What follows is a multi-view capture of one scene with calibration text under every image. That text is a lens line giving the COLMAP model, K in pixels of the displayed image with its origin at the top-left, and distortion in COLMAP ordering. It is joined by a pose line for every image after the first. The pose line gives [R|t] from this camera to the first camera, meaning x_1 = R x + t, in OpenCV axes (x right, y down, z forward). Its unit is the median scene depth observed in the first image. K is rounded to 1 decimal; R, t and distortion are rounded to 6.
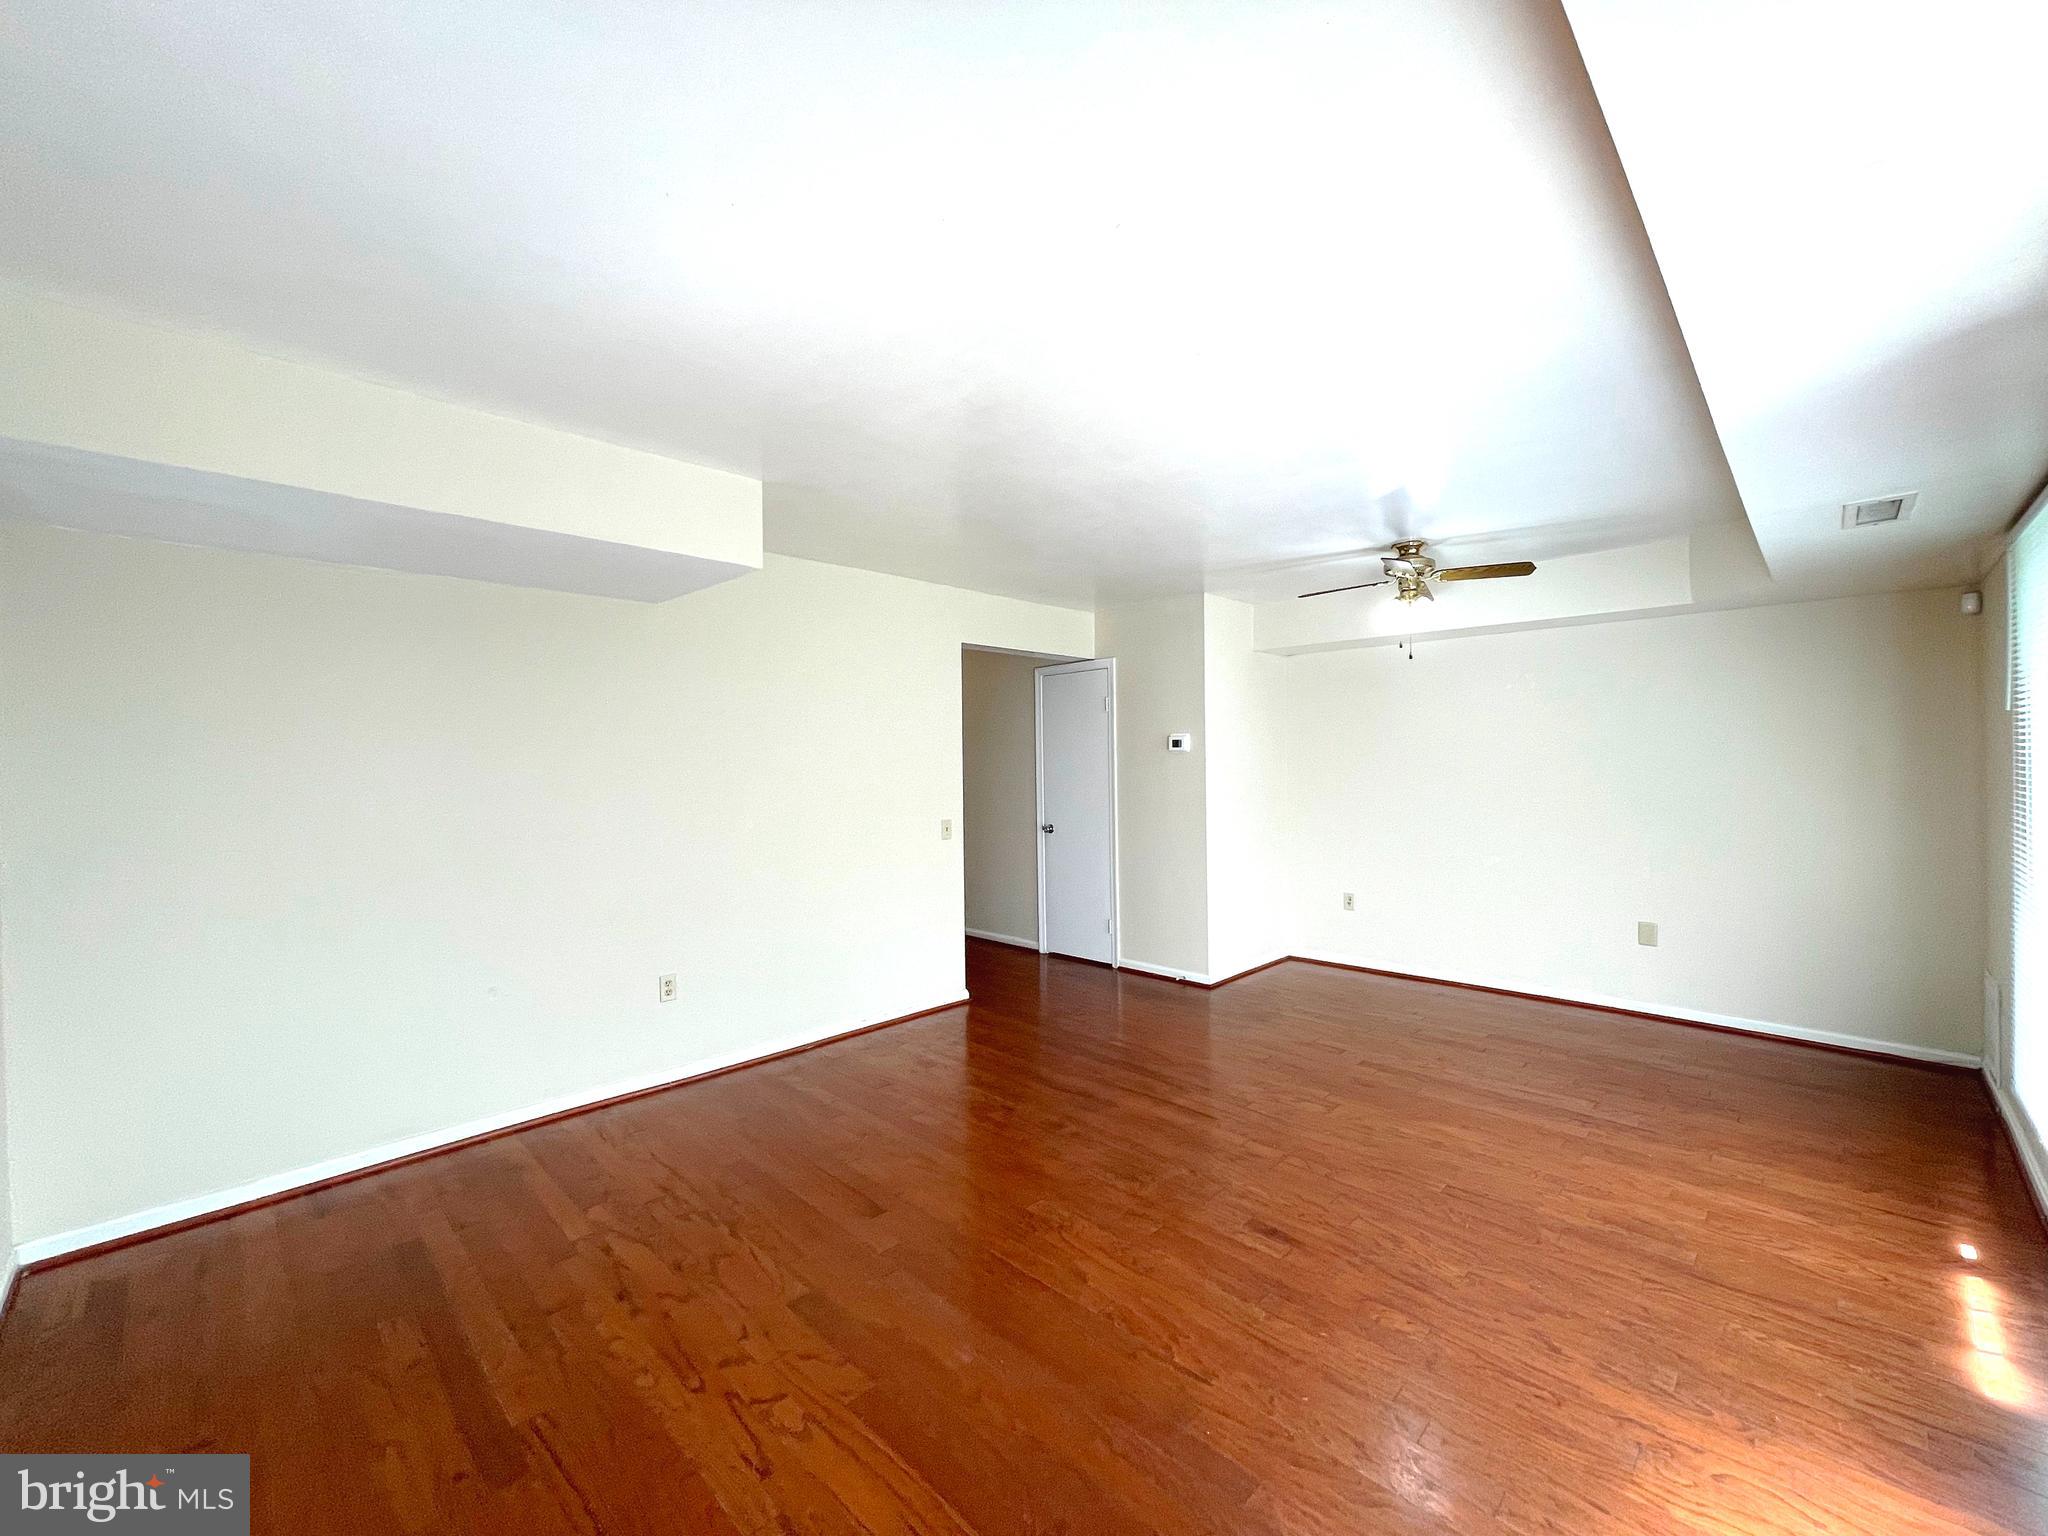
lens RADIAL K [[828.2, 0, 1014.1], [0, 828.2, 766.4], [0, 0, 1]] dist [0.003908, 0.000455]
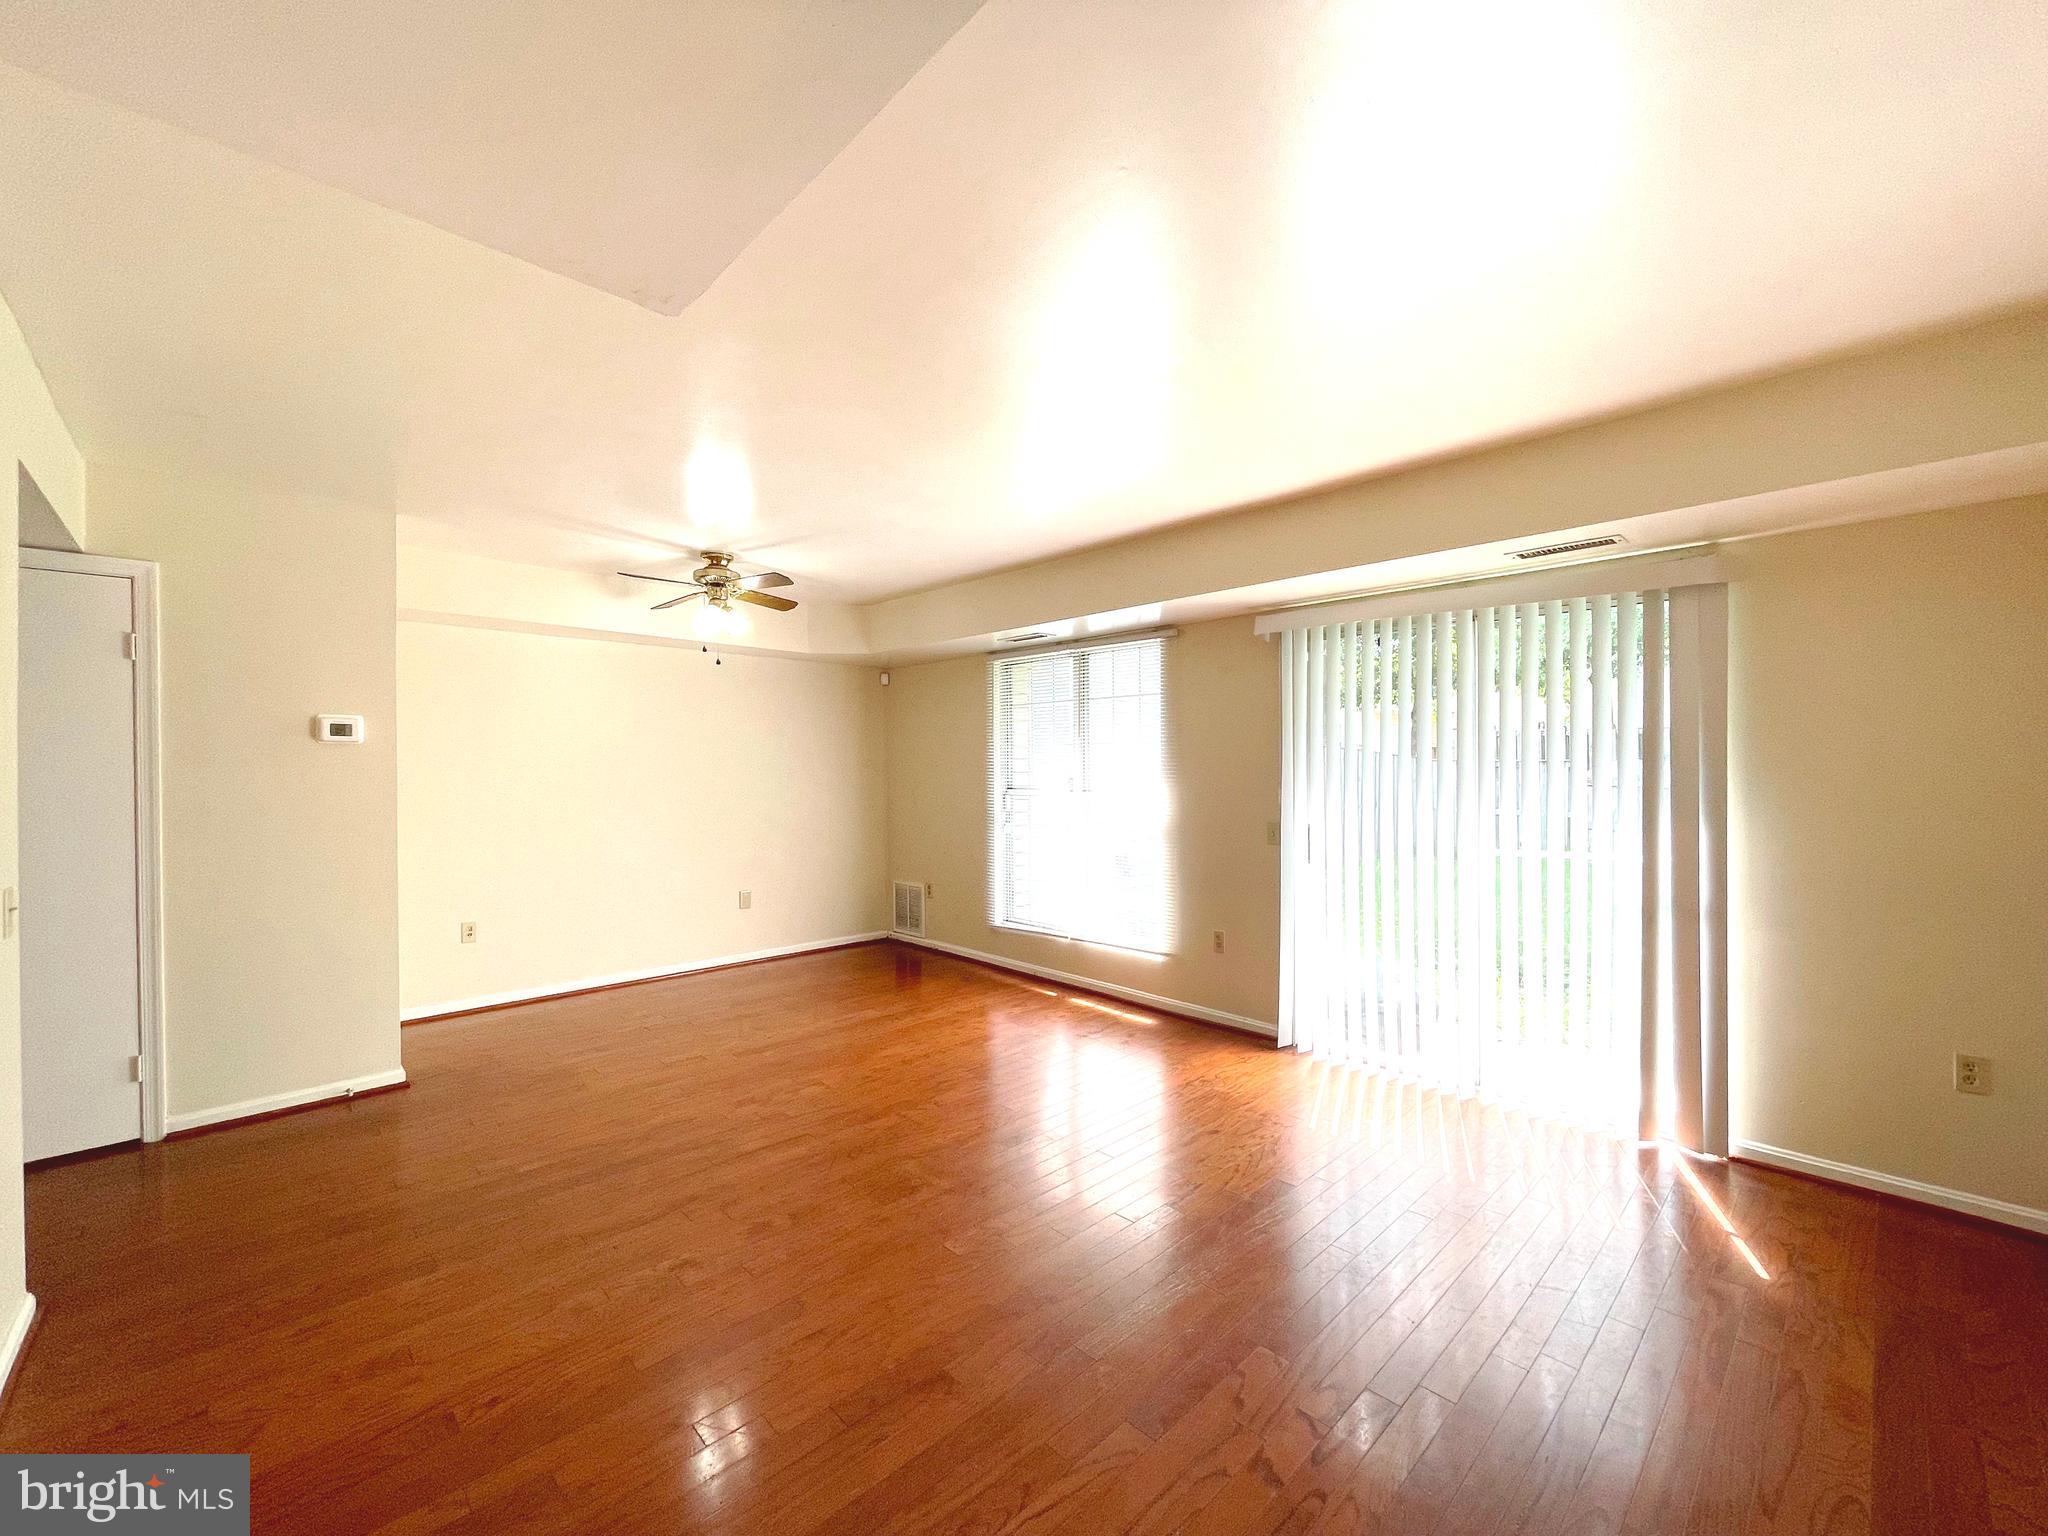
lens RADIAL K [[828.2, 0, 1019.8], [0, 828.2, 771.4], [0, 0, 1]] dist [0.003908, 0.000455]
pose [[0.024869, 0.006804, 0.999668, -0.733557], [0.005997, 0.999958, -0.006955, 0.020308], [-0.999673, 0.006168, 0.024827, 0.767344]]
